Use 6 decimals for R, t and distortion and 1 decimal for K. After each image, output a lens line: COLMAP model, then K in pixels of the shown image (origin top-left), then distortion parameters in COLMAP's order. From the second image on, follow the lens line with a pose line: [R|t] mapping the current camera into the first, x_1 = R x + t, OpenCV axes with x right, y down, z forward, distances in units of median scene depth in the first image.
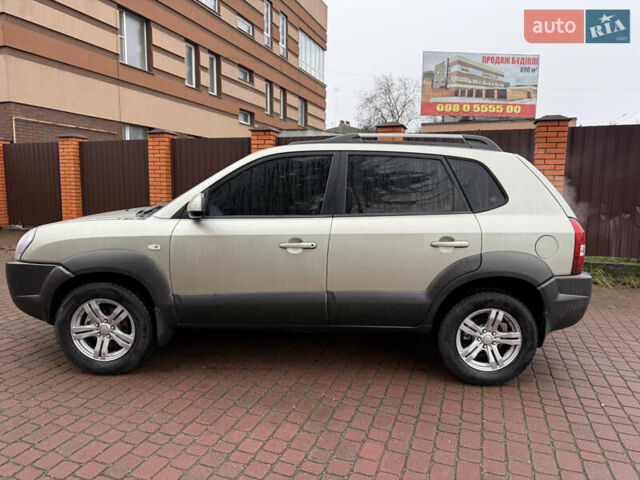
lens RADIAL K [[462.0, 0, 316.1], [0, 462.0, 240.0], [0, 0, 1]] dist [0.000312, -0.003117]
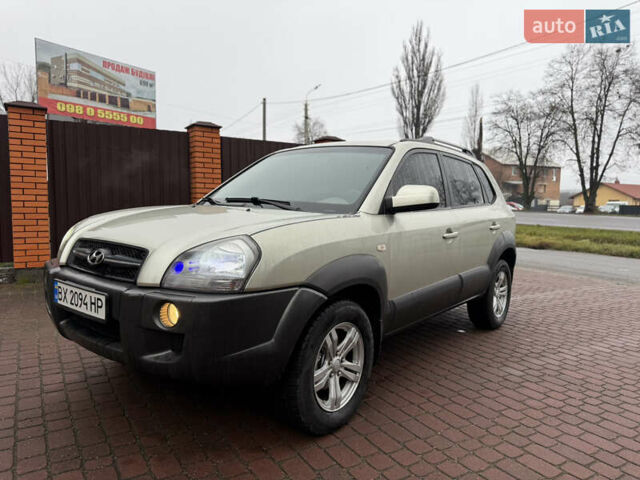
lens RADIAL K [[462.0, 0, 316.1], [0, 462.0, 240.0], [0, 0, 1]] dist [0.000312, -0.003117]
pose [[0.603059, -0.066866, 0.794889, -0.161053], [0.087387, 0.996021, 0.017488, -0.003377], [-0.792895, 0.058917, 0.606503, 0.086938]]
